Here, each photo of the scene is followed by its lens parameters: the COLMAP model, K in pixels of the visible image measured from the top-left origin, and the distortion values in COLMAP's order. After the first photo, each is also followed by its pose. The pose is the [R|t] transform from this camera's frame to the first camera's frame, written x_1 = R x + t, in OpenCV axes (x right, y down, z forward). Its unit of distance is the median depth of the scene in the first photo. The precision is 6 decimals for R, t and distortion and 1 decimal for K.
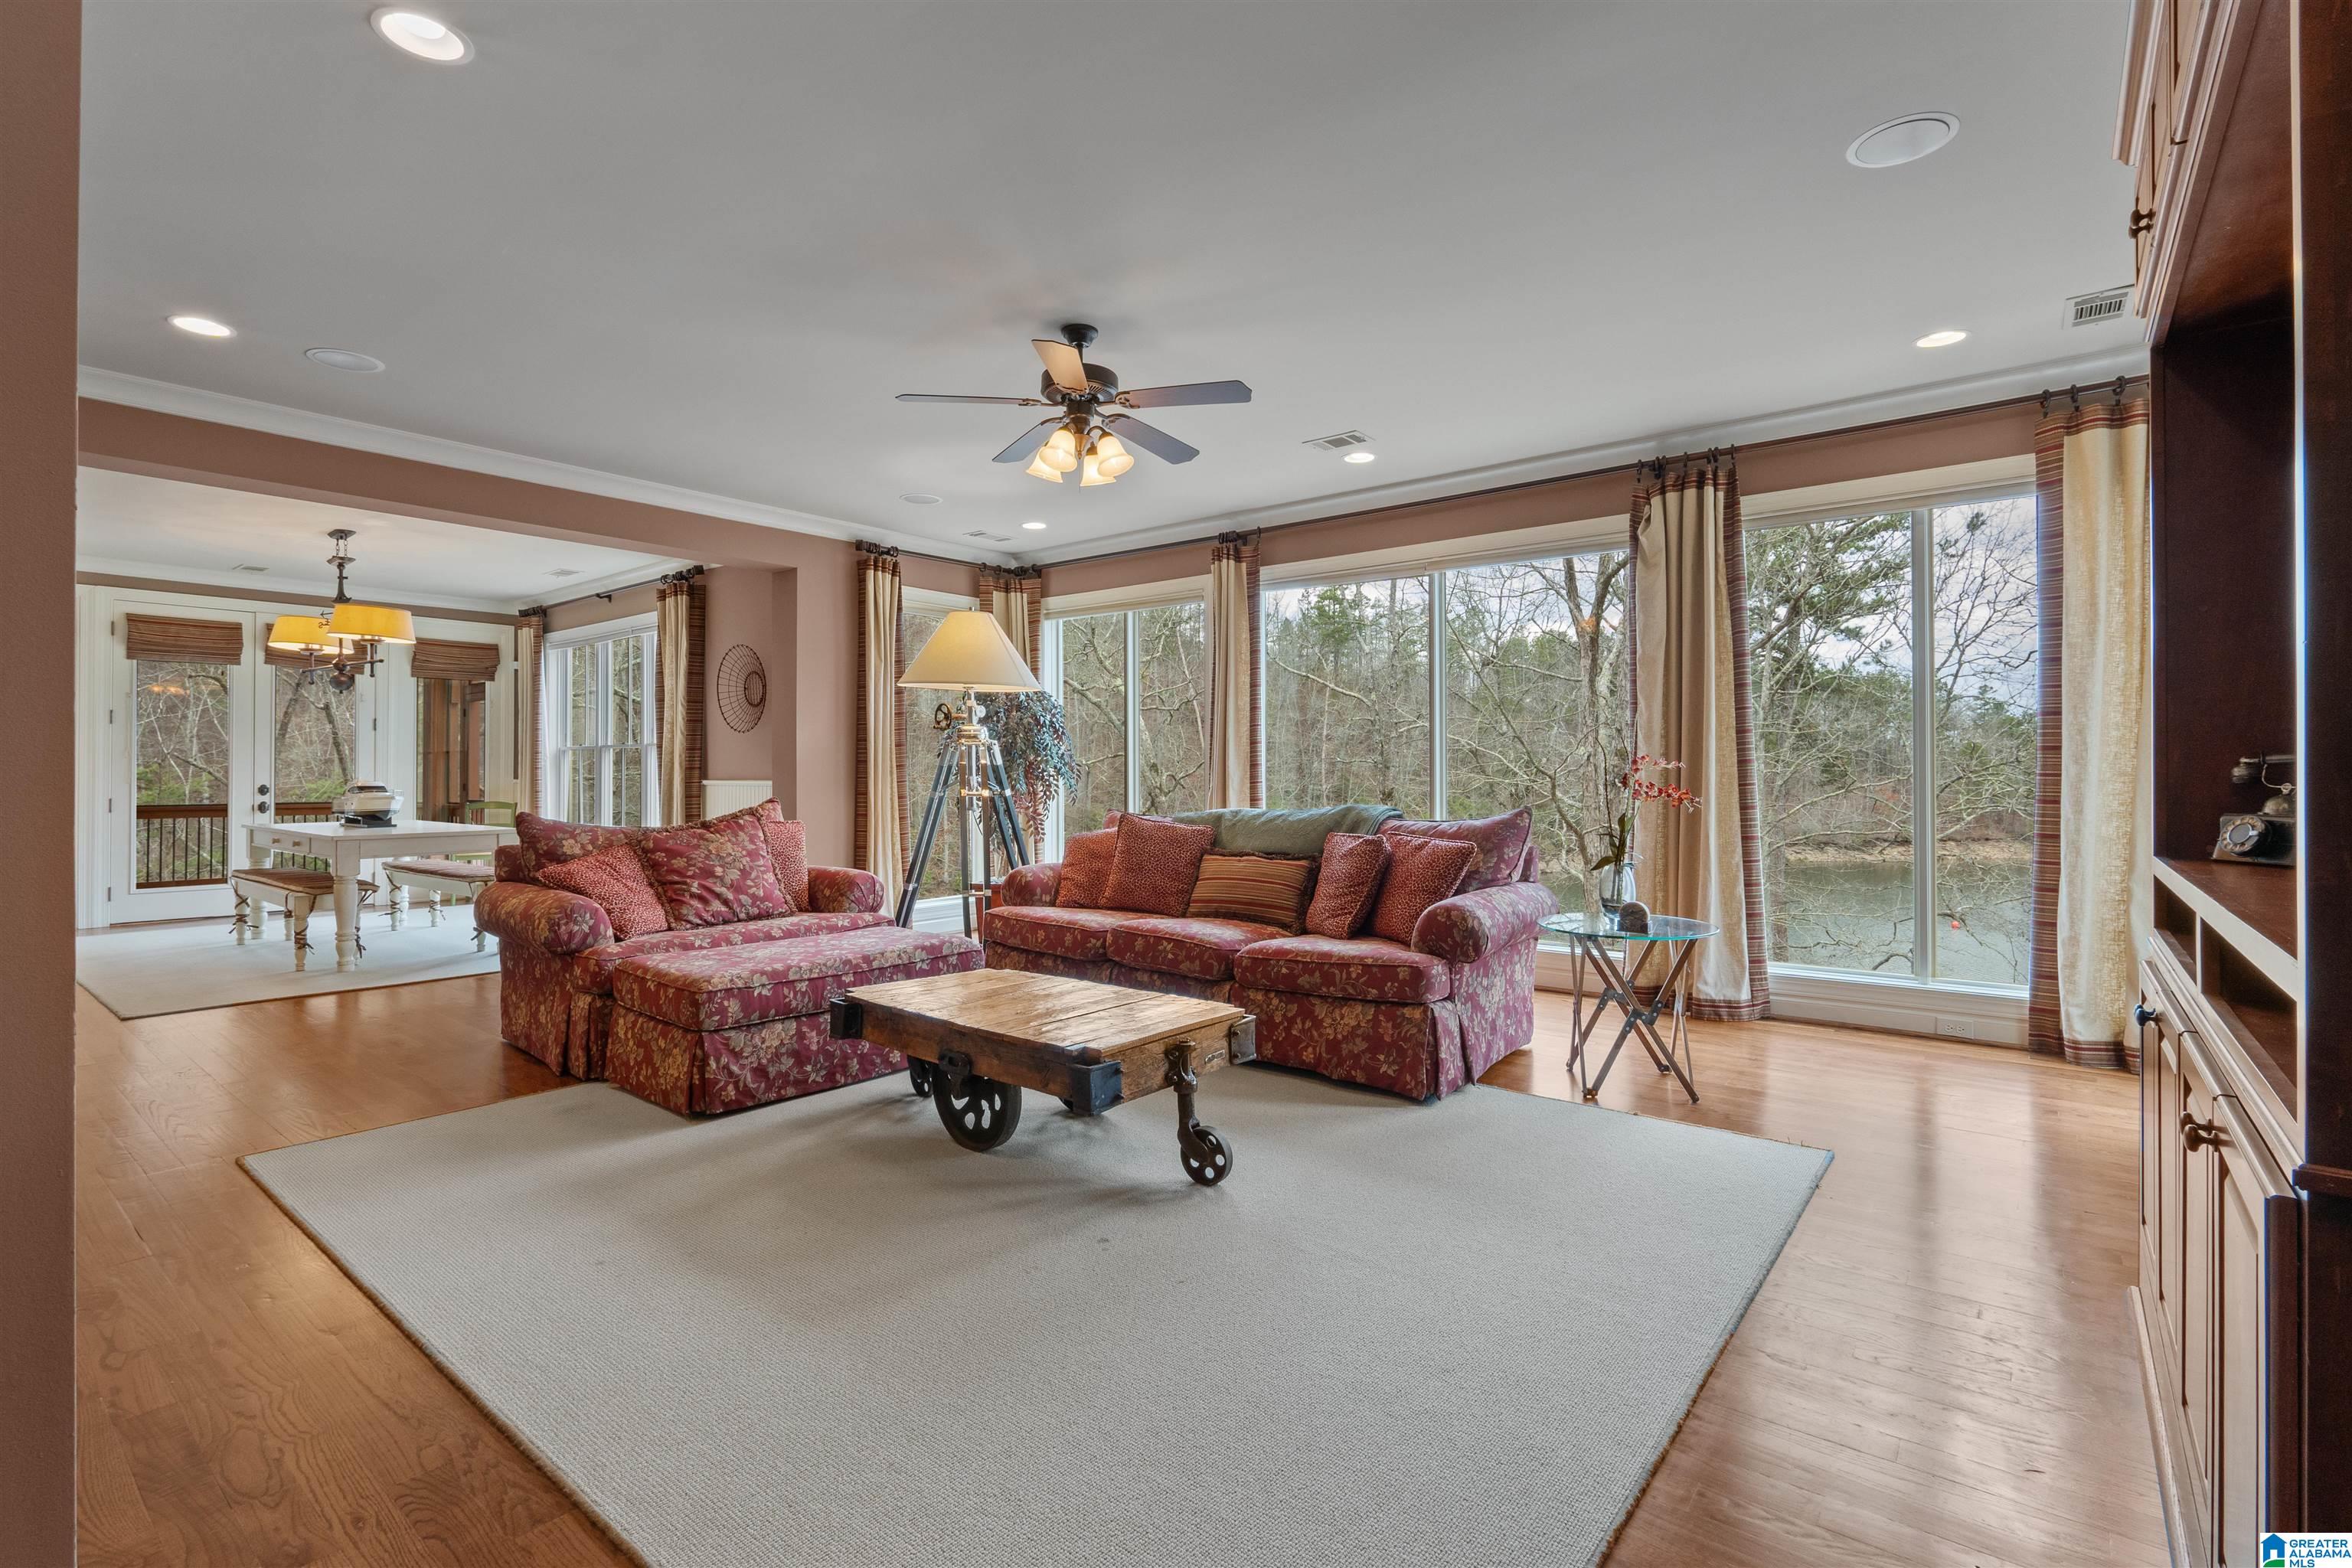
lens RADIAL K [[1077.8, 0, 1172.0], [0, 1077.8, 775.2], [0, 0, 1]] dist [0.003524, 0.000916]
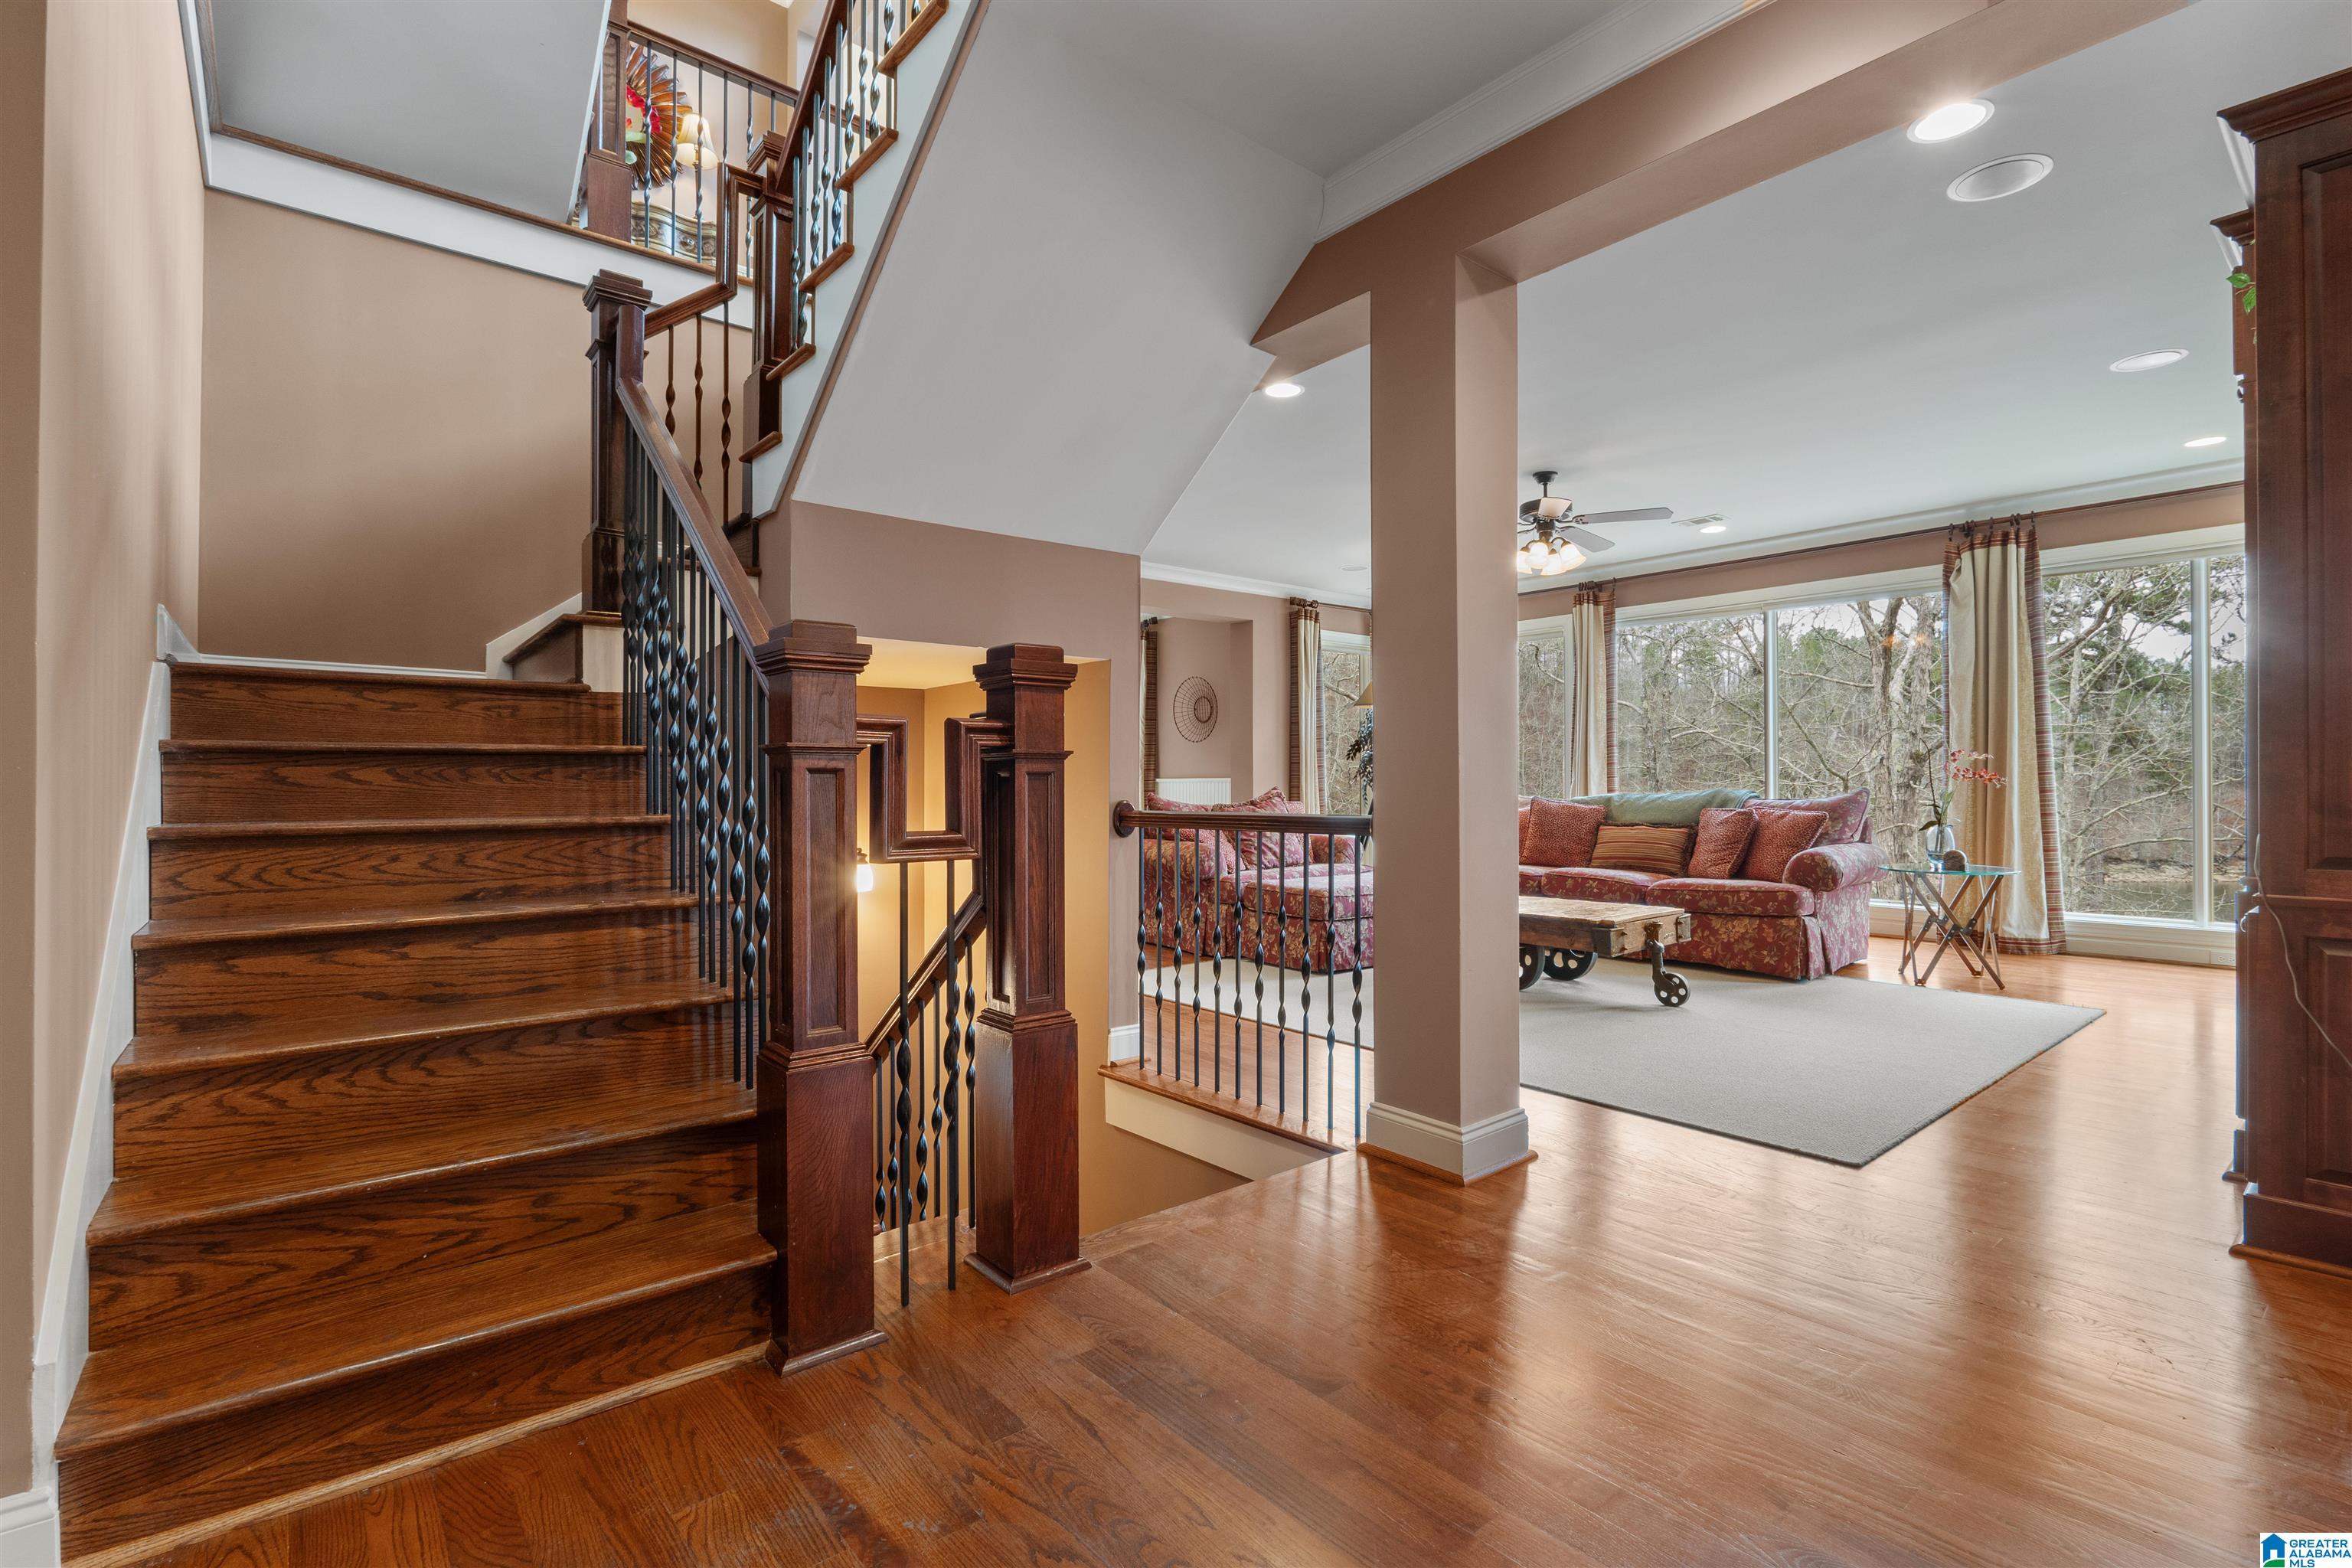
lens RADIAL K [[1077.8, 0, 1180.4], [0, 1077.8, 785.6], [0, 0, 1]] dist [0.003524, 0.000916]
pose [[0.981305, -0.001653, -0.192453, -0.237685], [0.001694, 0.999999, 0.000049, 0.021453], [0.192453, -0.000374, 0.981306, -0.475108]]
